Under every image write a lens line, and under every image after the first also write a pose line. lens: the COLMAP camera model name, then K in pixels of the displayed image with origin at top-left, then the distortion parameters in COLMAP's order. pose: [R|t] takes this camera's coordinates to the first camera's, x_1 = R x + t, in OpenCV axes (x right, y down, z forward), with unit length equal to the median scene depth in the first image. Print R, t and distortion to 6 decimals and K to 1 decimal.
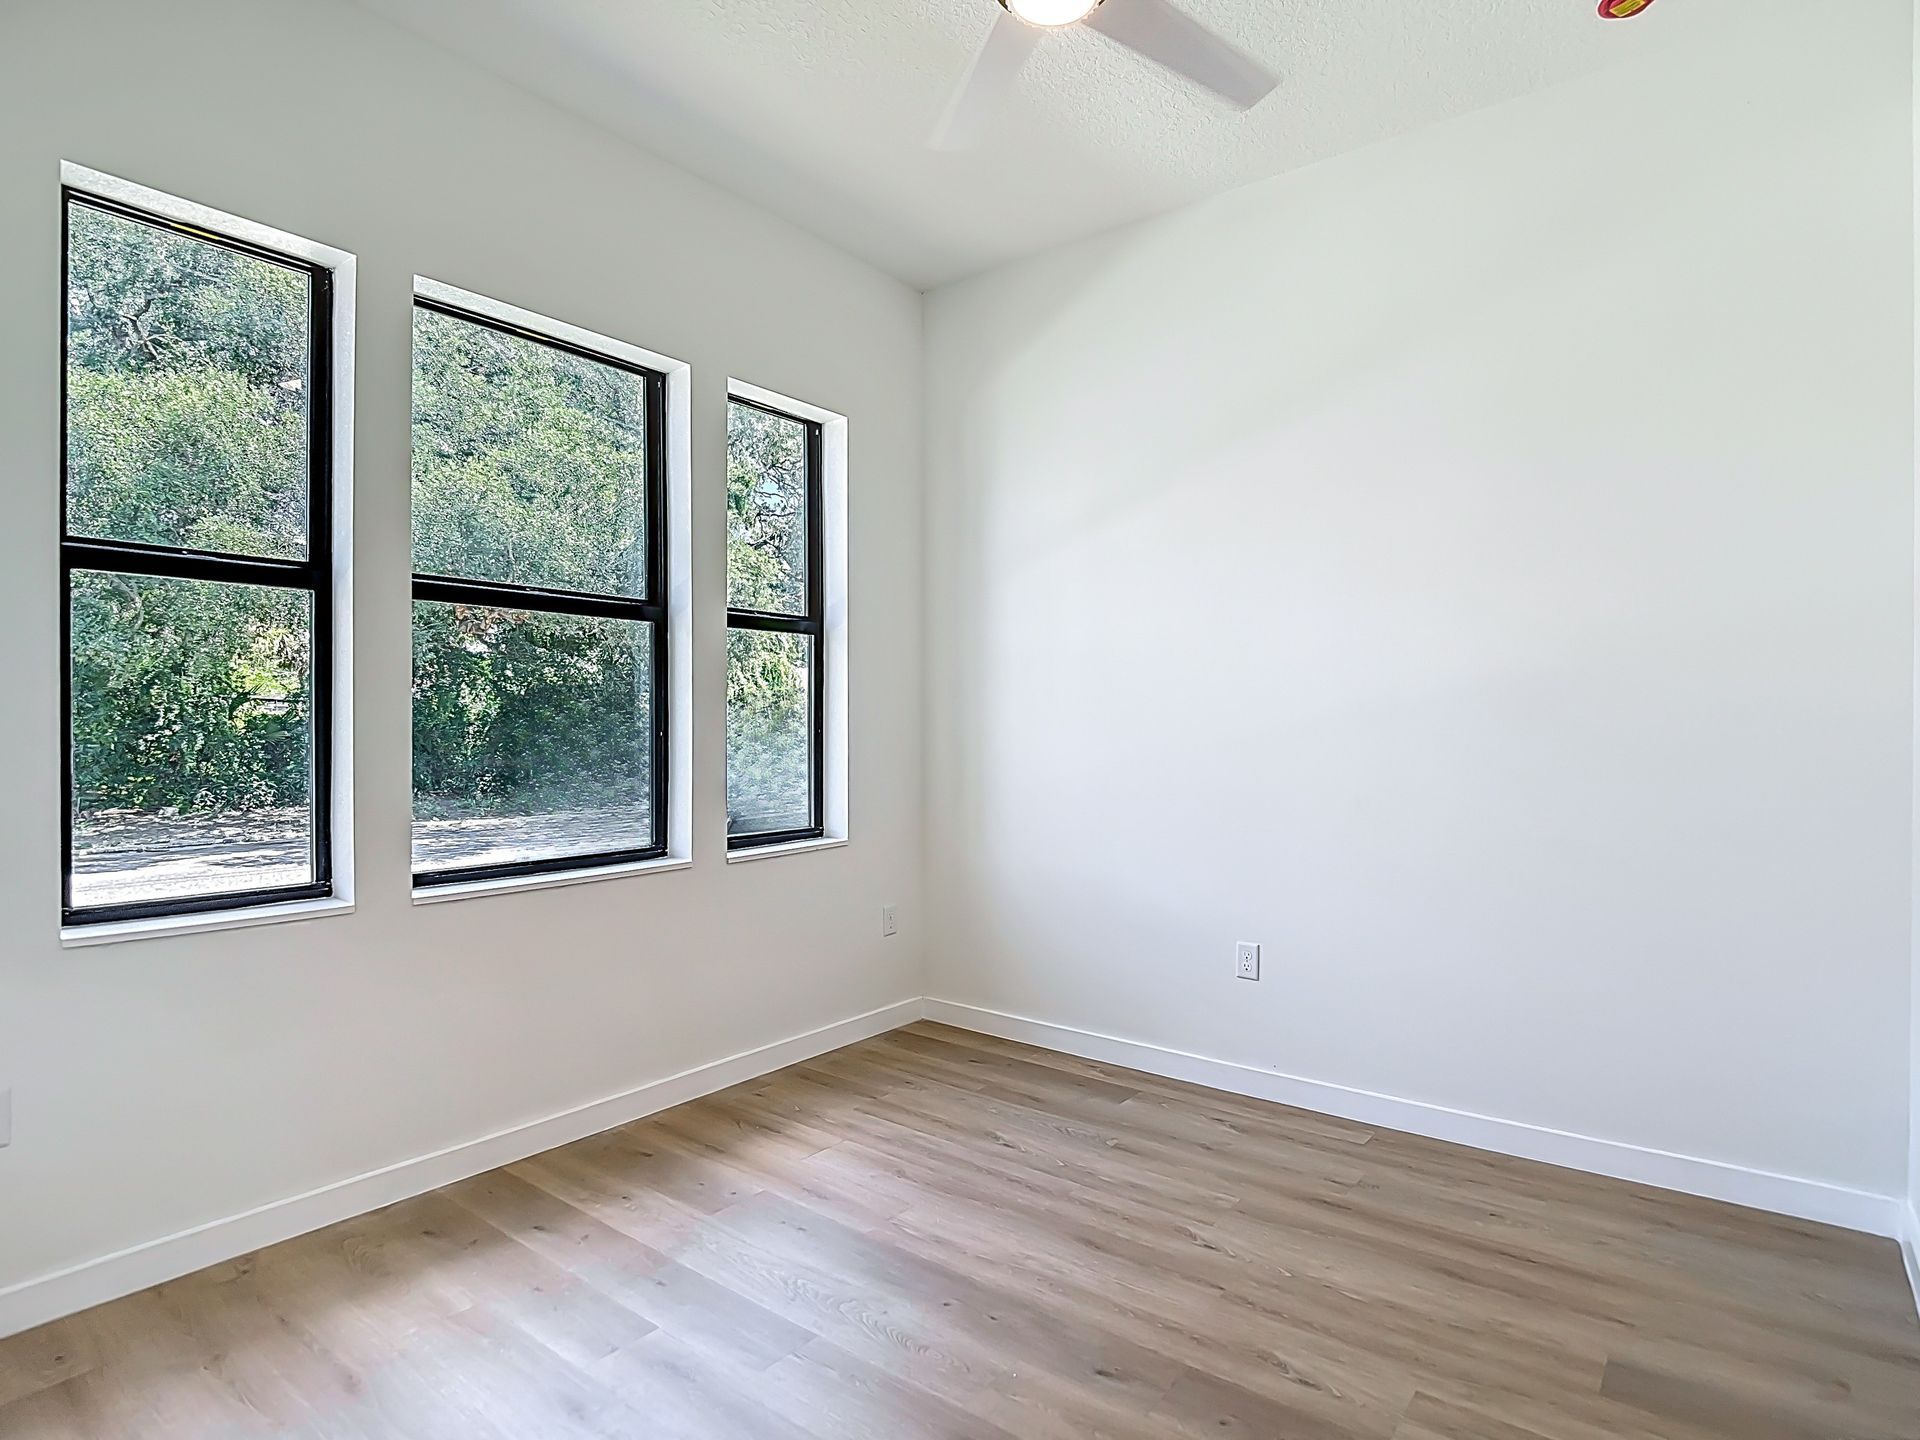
lens RADIAL K [[1014.7, 0, 997.3], [0, 1014.7, 713.0], [0, 0, 1]] dist [-0.009805, 0.003143]
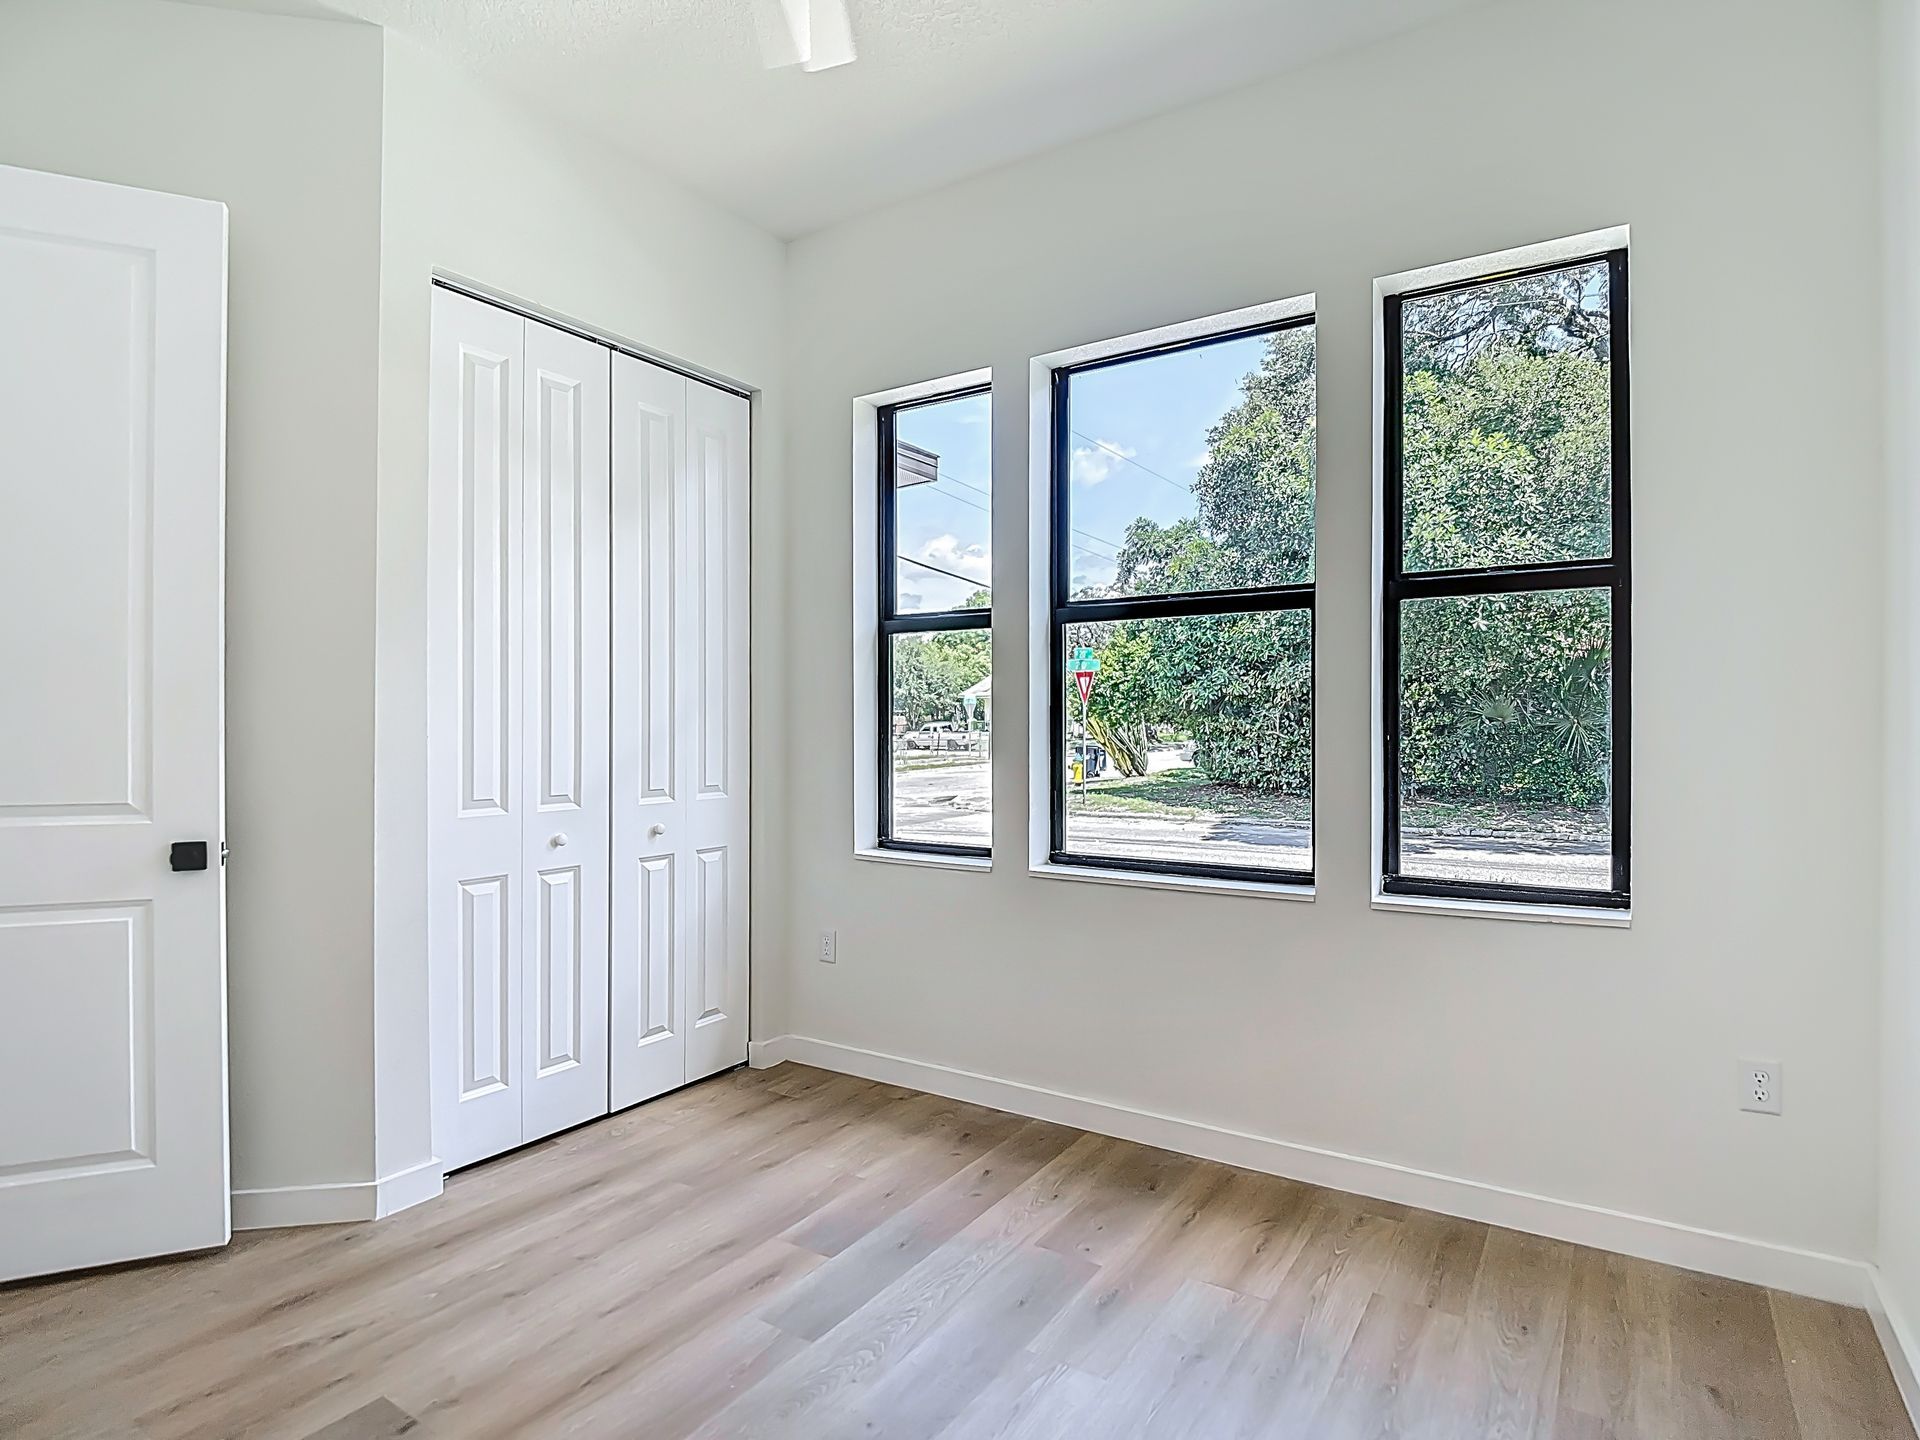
lens RADIAL K [[1014.7, 0, 957.6], [0, 1014.7, 719.1], [0, 0, 1]] dist [-0.009805, 0.003143]
pose [[0.083479, -0.006007, -0.996491, 0.529231], [0.011895, 0.999917, -0.005031, 0.003388], [0.996439, -0.011433, 0.083544, 0.681571]]
